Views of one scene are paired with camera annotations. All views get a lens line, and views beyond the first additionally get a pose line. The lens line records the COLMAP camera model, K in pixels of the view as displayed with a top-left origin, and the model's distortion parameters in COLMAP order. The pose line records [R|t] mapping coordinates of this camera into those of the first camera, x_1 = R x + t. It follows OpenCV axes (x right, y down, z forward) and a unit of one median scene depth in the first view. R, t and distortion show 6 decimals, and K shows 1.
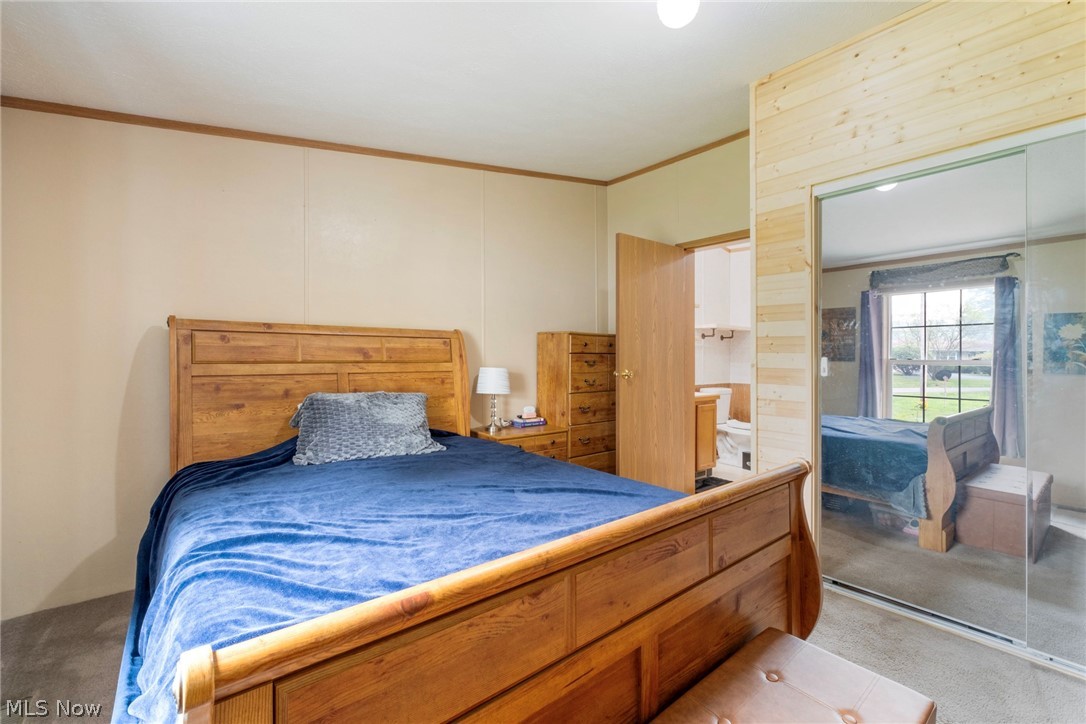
lens RADIAL K [[460.6, 0, 538.7], [0, 460.6, 358.6], [0, 0, 1]] dist [-0.005585, 0.001579]
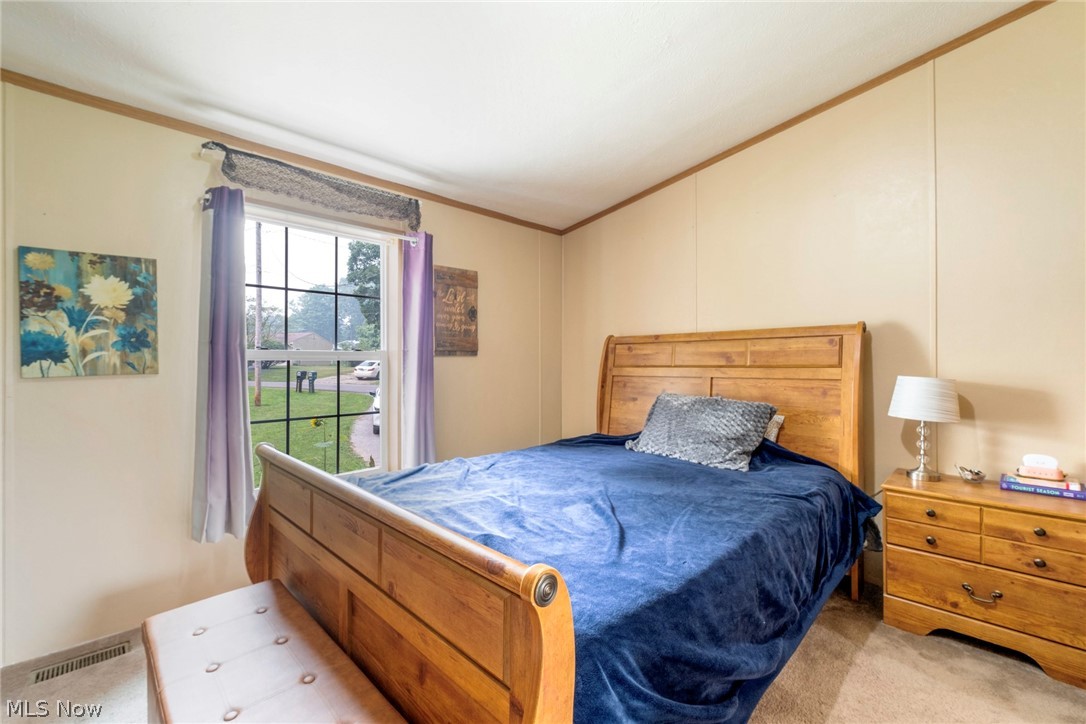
lens RADIAL K [[460.6, 0, 536.6], [0, 460.6, 364.6], [0, 0, 1]] dist [-0.005585, 0.001579]
pose [[0.094007, -0.001747, -0.995570, 0.552393], [0.001249, 0.999998, -0.001636, 0.004099], [0.995571, -0.001090, 0.094009, 0.502406]]
